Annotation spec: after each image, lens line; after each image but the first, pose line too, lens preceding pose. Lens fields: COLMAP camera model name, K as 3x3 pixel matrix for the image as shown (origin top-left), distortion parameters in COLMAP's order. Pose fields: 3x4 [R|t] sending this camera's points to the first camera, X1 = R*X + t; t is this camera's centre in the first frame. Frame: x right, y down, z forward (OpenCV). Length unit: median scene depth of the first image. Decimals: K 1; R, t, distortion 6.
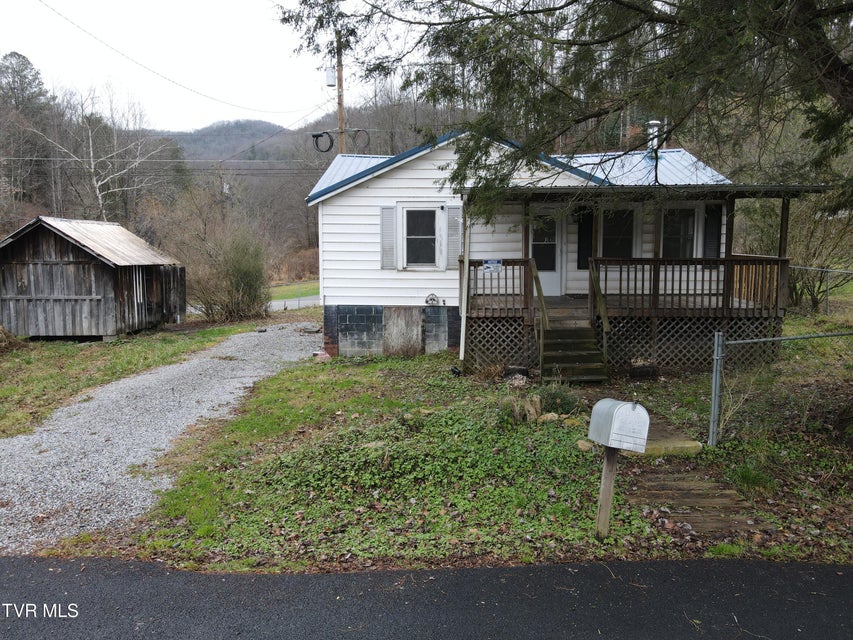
lens RADIAL K [[627.4, 0, 428.7], [0, 627.4, 318.1], [0, 0, 1]] dist [0.009736, 0.020784]
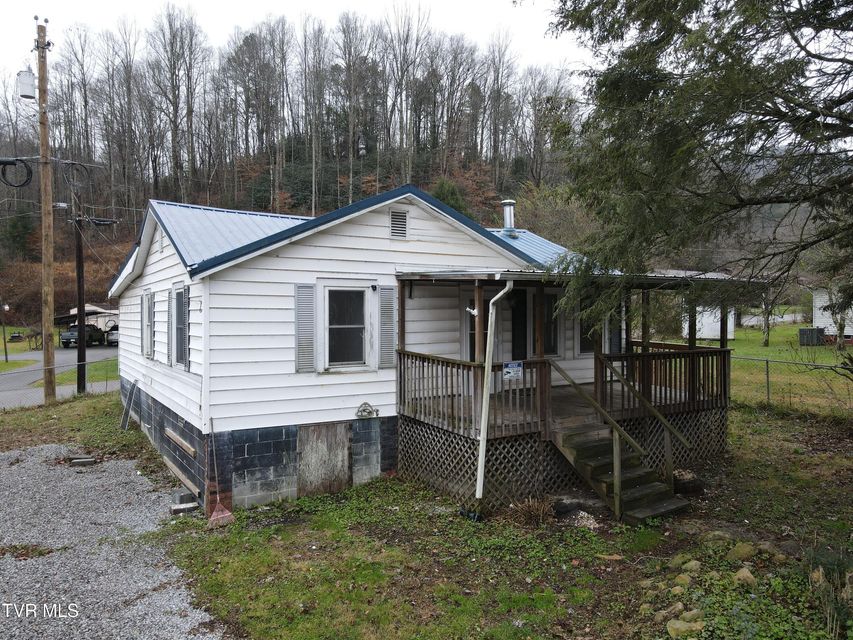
lens RADIAL K [[627.4, 0, 427.4], [0, 627.4, 318.6], [0, 0, 1]] dist [0.009736, 0.020784]
pose [[0.828379, -0.006303, 0.560132, -0.347131], [0.057040, 0.995688, -0.073153, -0.078895], [-0.557256, 0.092548, 0.825167, 0.338377]]
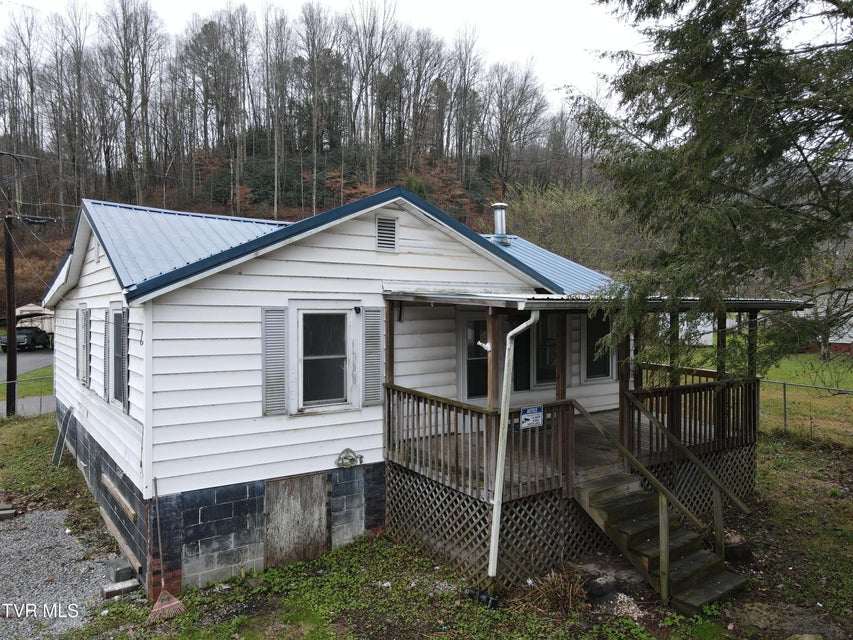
lens RADIAL K [[627.4, 0, 427.4], [0, 627.4, 317.9], [0, 0, 1]] dist [0.009736, 0.020784]
pose [[0.793923, -0.007104, 0.607977, -0.304473], [0.059091, 0.996100, -0.065524, -0.121224], [-0.605140, 0.087947, 0.791246, 0.453551]]
